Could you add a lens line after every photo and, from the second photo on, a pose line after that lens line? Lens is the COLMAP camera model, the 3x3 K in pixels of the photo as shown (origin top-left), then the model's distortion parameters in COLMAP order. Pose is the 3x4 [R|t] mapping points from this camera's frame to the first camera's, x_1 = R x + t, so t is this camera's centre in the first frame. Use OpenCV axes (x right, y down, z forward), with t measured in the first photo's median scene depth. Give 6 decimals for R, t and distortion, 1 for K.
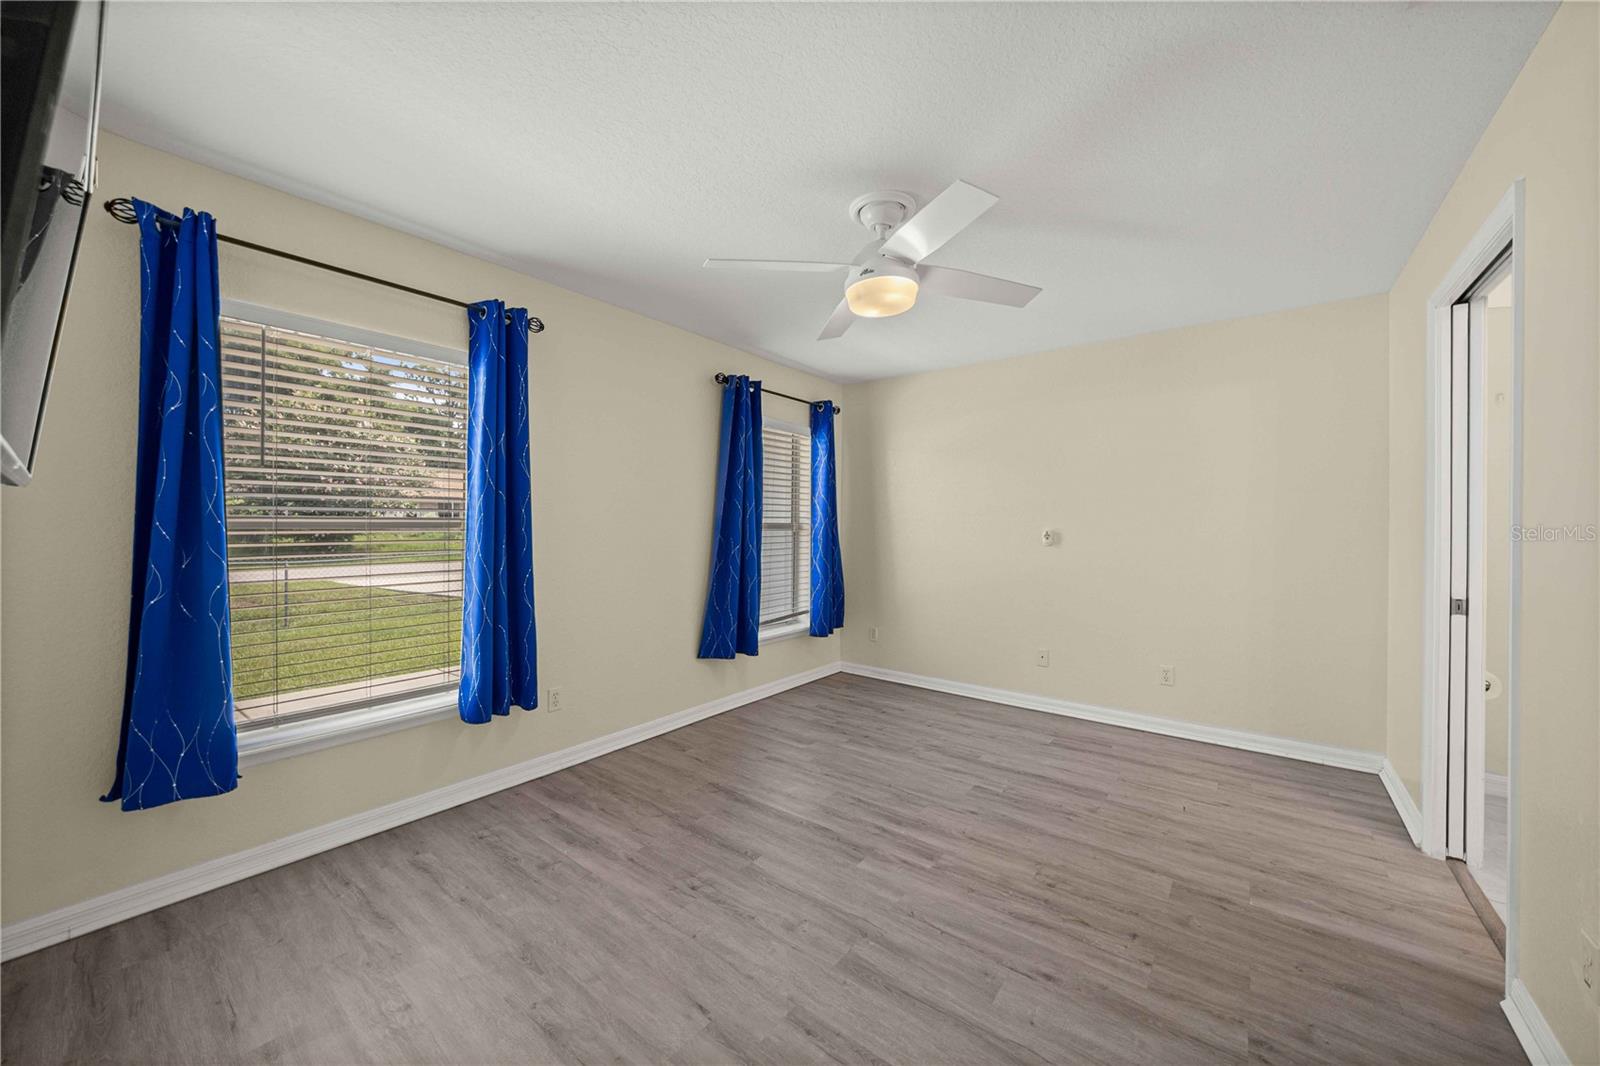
lens RADIAL K [[573.5, 0, 780.0], [0, 573.5, 529.8], [0, 0, 1]] dist [0.000270, -0.000251]
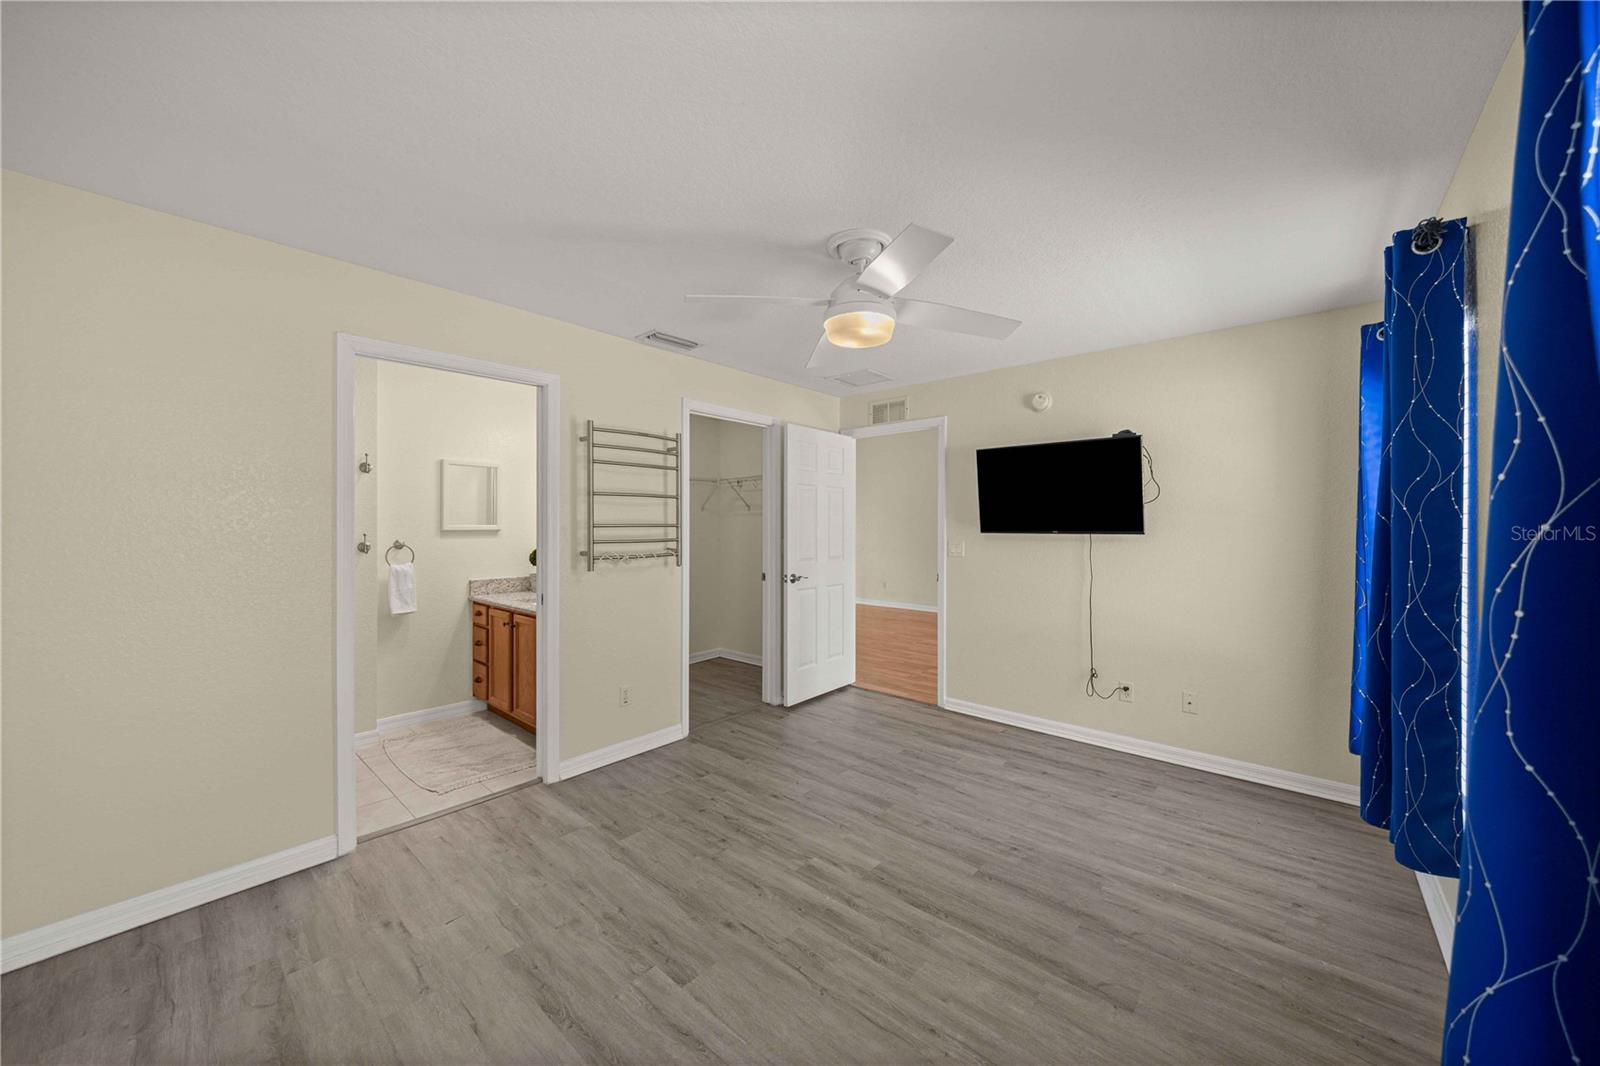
lens RADIAL K [[573.5, 0, 780.0], [0, 573.5, 529.8], [0, 0, 1]] dist [0.000270, -0.000251]
pose [[-0.998645, -0.009606, 0.051147, 0.269118], [-0.008719, 0.999808, 0.017537, -0.068702], [-0.051305, 0.017067, -0.998537, 2.044458]]
